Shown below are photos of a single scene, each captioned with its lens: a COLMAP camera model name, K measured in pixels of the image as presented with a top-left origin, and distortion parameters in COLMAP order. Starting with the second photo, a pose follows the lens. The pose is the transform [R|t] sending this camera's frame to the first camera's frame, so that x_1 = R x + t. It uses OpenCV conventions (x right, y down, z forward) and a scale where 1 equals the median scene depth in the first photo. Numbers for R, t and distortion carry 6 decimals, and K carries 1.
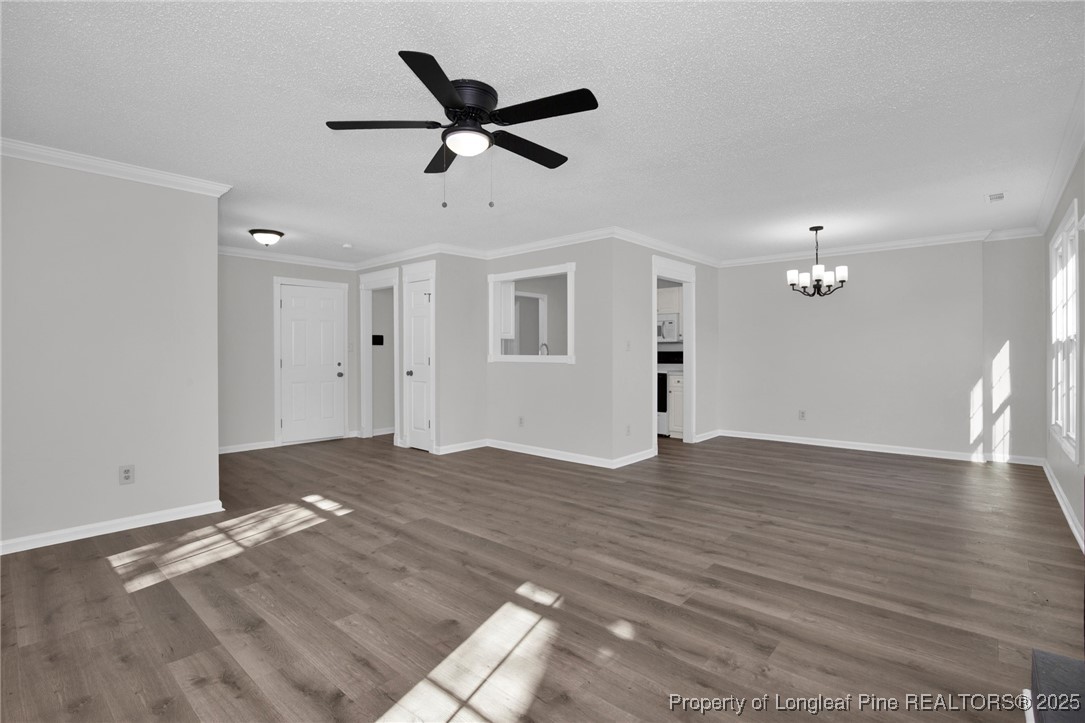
lens RADIAL K [[521.9, 0, 541.0], [0, 521.9, 352.2], [0, 0, 1]] dist [-0.029958, 0.003157]
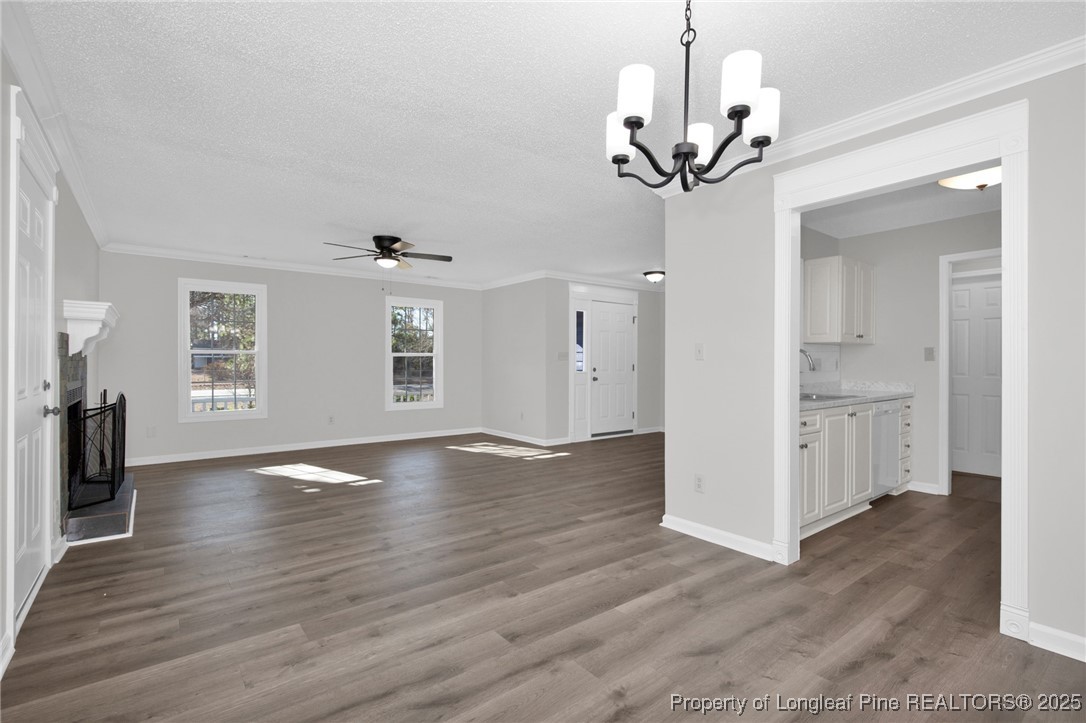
lens RADIAL K [[492.7, 0, 535.7], [0, 492.7, 365.0], [0, 0, 1]] dist [0.001524, -0.002163]
pose [[-0.188971, 0.011035, -0.981921, 1.496764], [-0.001969, 0.999931, 0.011617, -0.008049], [0.981981, 0.004129, -0.188936, 1.714771]]
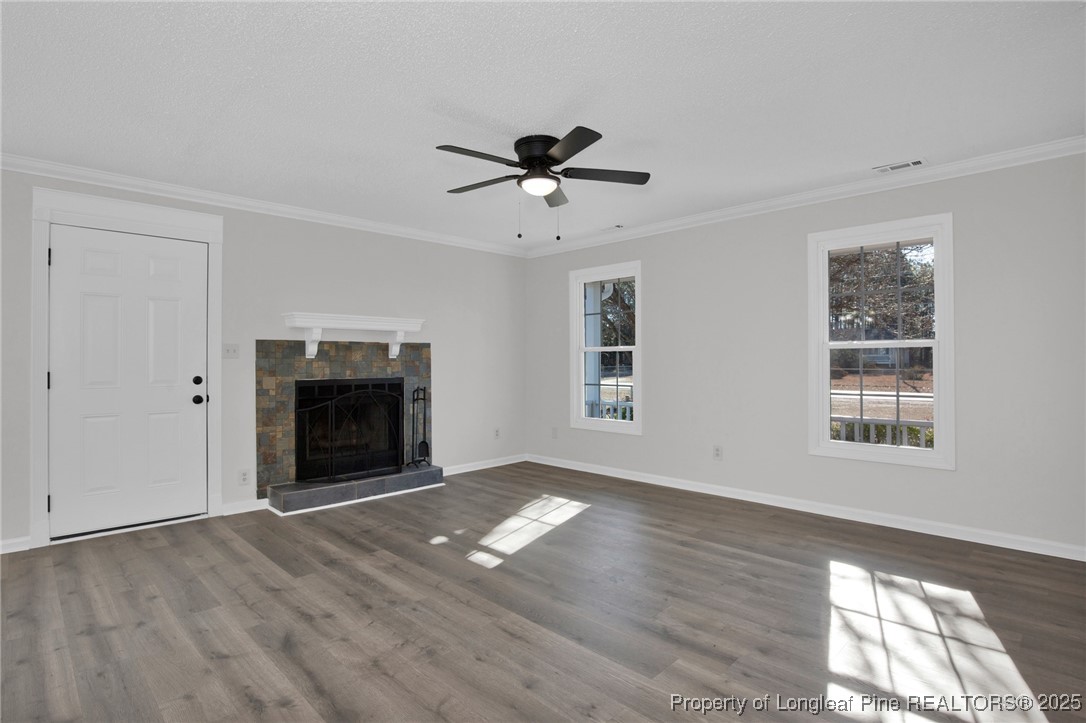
lens RADIAL K [[535.2, 0, 551.4], [0, 535.2, 363.5], [0, 0, 1]] dist [-0.030880, 0.001426]
pose [[-0.999269, 0.009465, 0.037040, -0.183975], [0.009622, 0.999945, 0.004064, 0.004999], [-0.036999, 0.004417, -0.999306, 1.940206]]
